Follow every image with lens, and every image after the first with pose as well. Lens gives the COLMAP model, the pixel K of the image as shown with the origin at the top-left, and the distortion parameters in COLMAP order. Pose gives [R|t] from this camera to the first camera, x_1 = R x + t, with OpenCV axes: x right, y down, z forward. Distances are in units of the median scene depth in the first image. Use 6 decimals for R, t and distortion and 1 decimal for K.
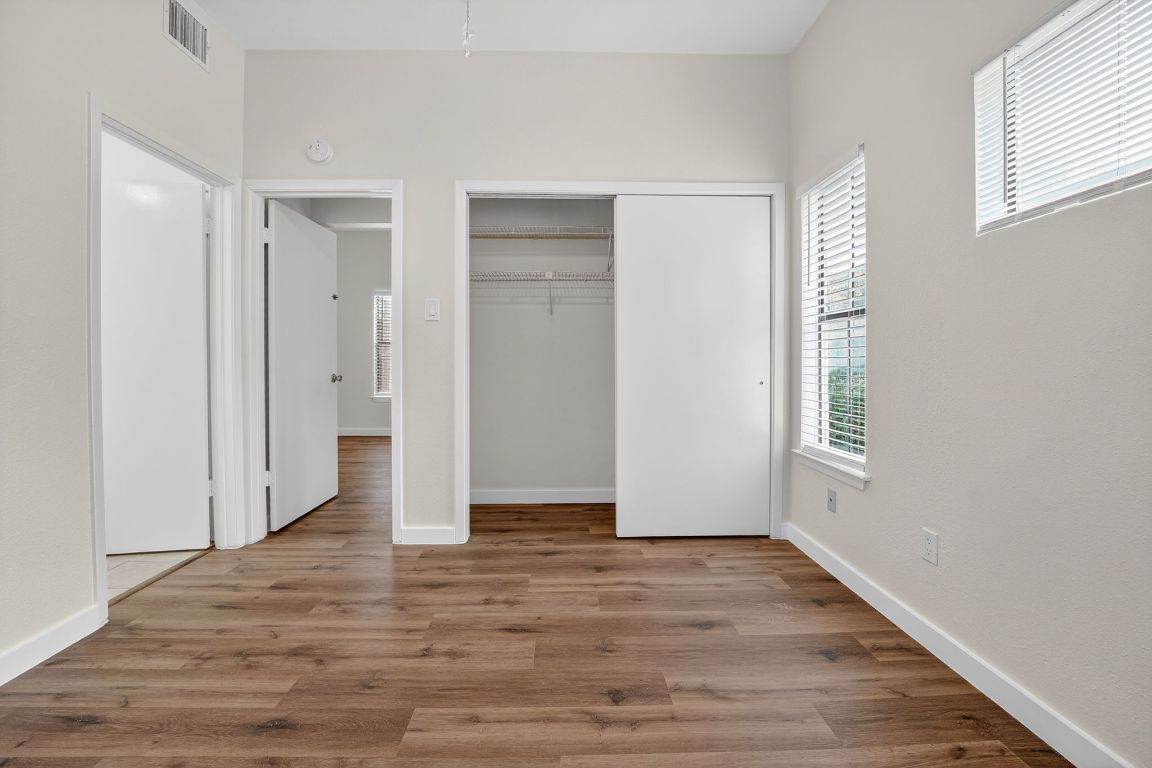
lens RADIAL K [[472.3, 0, 566.2], [0, 472.3, 359.3], [0, 0, 1]] dist [-0.027257, 0.000783]
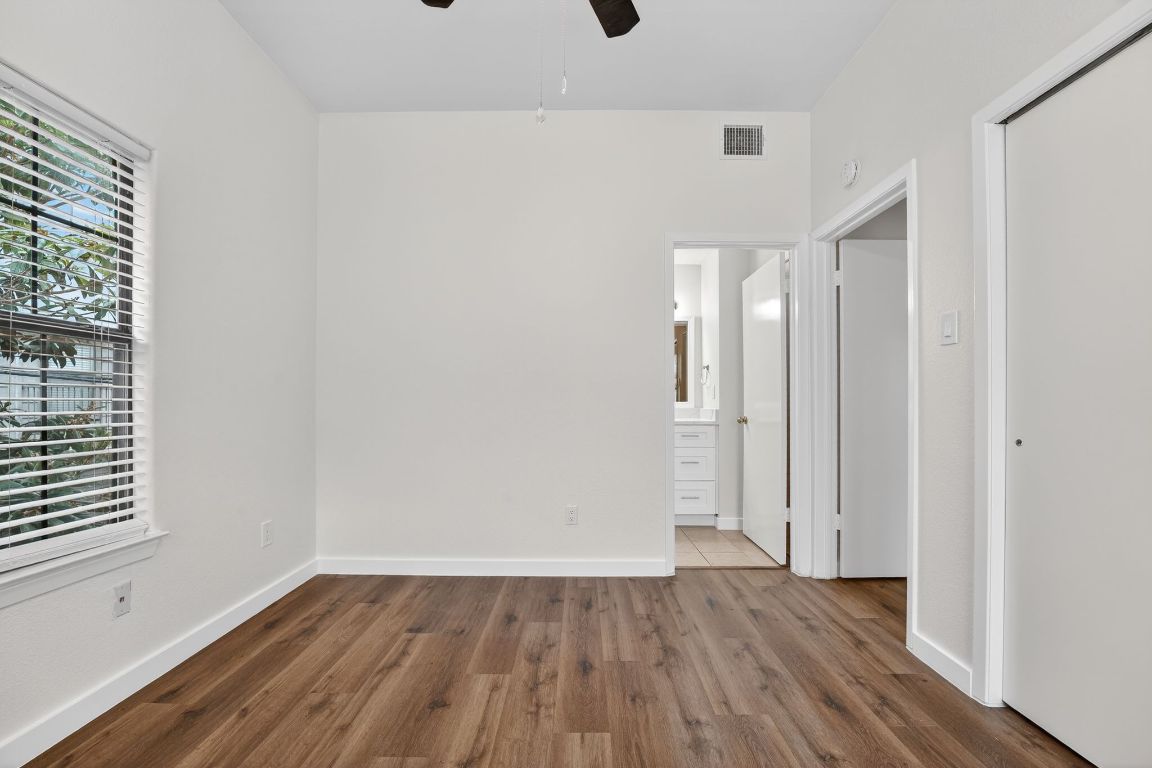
lens RADIAL K [[472.3, 0, 588.3], [0, 472.3, 409.0], [0, 0, 1]] dist [-0.027257, 0.000783]
pose [[-0.001441, 0.016204, -0.999868, 0.545686], [-0.001235, 0.999868, 0.016205, -0.002996], [0.999998, 0.001258, -0.001420, 0.714861]]
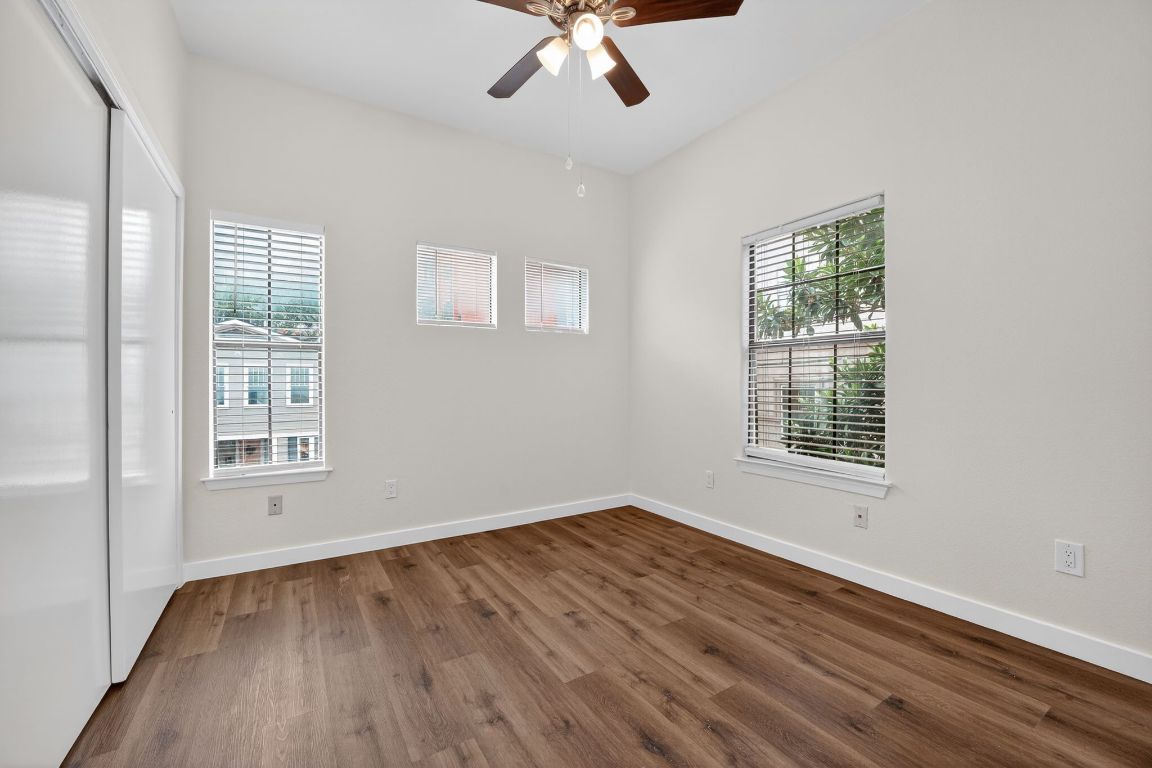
lens RADIAL K [[472.3, 0, 567.8], [0, 472.3, 383.6], [0, 0, 1]] dist [-0.027257, 0.000783]
pose [[-0.501530, 0.004401, 0.865129, -1.013835], [0.003540, 0.999989, -0.003034, 0.001983], [-0.865133, 0.001541, -0.501541, 1.188007]]
